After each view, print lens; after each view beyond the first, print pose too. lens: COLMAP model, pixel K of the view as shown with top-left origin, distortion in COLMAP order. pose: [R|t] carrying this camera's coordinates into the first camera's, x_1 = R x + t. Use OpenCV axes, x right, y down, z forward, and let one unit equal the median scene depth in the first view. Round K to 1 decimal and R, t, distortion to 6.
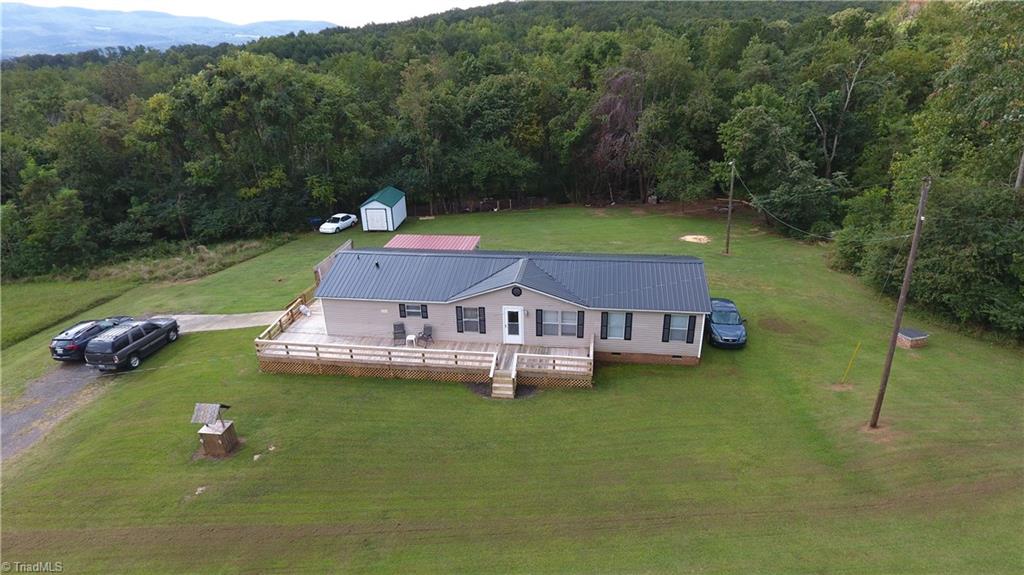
lens RADIAL K [[608.6, 0, 512.0], [0, 608.6, 287.5], [0, 0, 1]] dist [-0.002088, -0.000960]
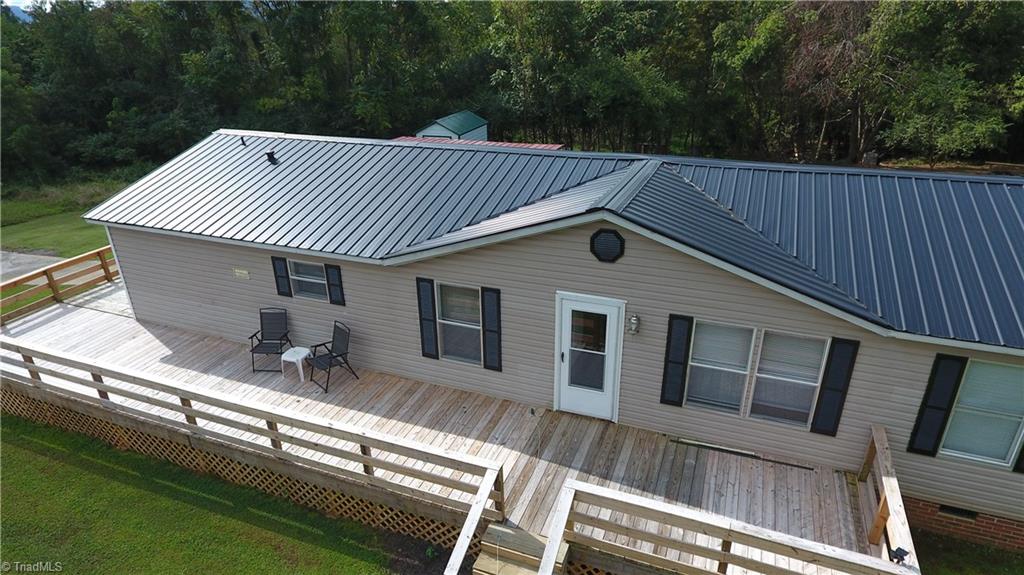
lens RADIAL K [[608.6, 0, 512.0], [0, 608.6, 287.5], [0, 0, 1]] dist [-0.002088, -0.000960]
pose [[0.973433, 0.098420, -0.206741, 0.024731], [-0.094829, 0.995121, 0.027236, 0.022207], [0.208412, -0.006907, 0.978017, 0.685542]]
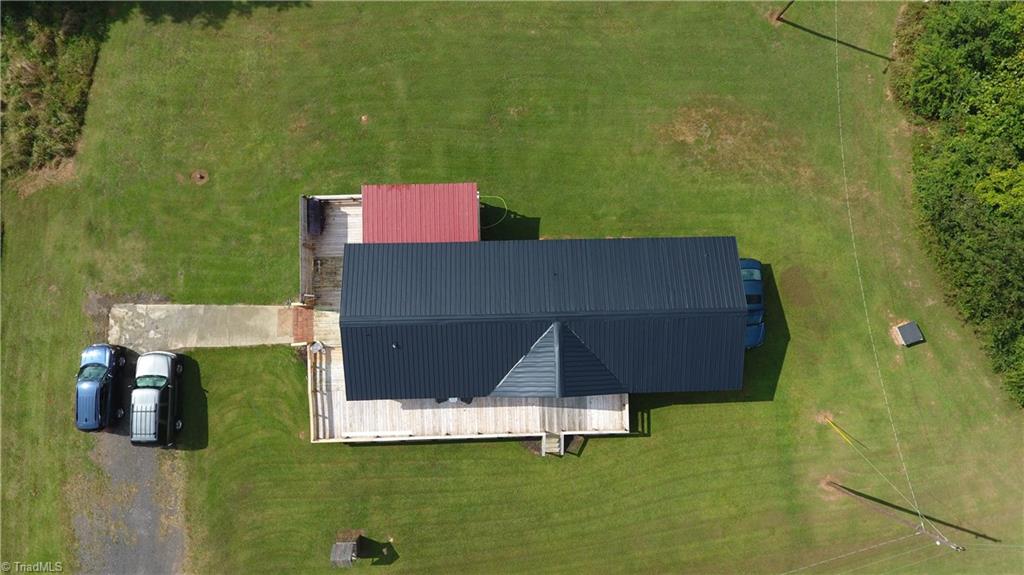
lens RADIAL K [[608.6, 0, 512.0], [0, 608.6, 287.5], [0, 0, 1]] dist [-0.002088, -0.000960]
pose [[0.984052, -0.169673, 0.053405, -0.088862], [0.021242, 0.410179, 0.911758, -0.921309], [-0.176606, -0.896083, 0.407242, 0.716012]]
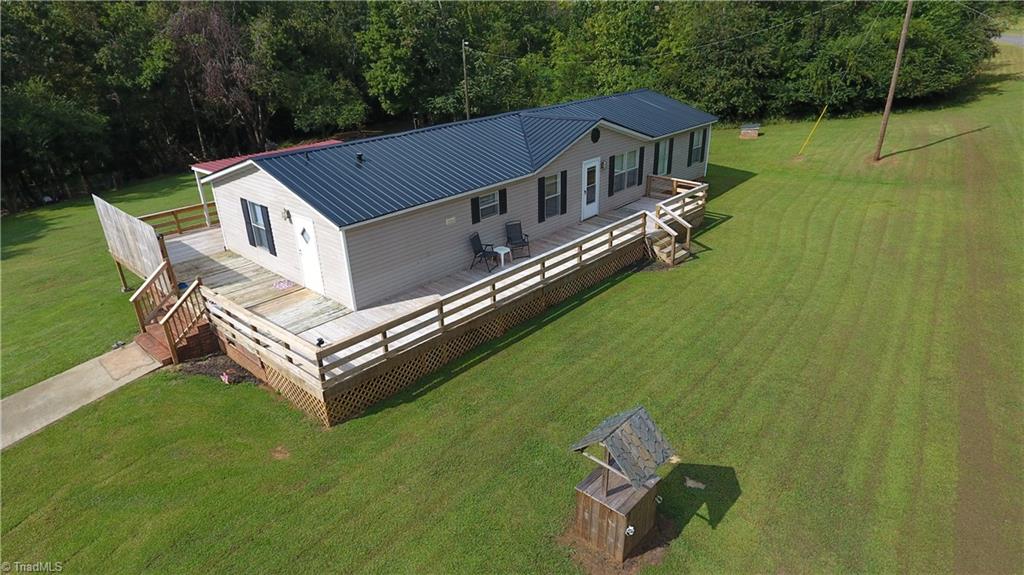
lens RADIAL K [[610.7, 0, 513.4], [0, 610.7, 285.9], [0, 0, 1]] dist [-0.004315, 0.000613]
pose [[0.556914, -0.324393, 0.764602, -0.622337], [0.332871, 0.930582, 0.152358, 0.028820], [-0.760949, 0.169663, 0.626236, 0.632887]]
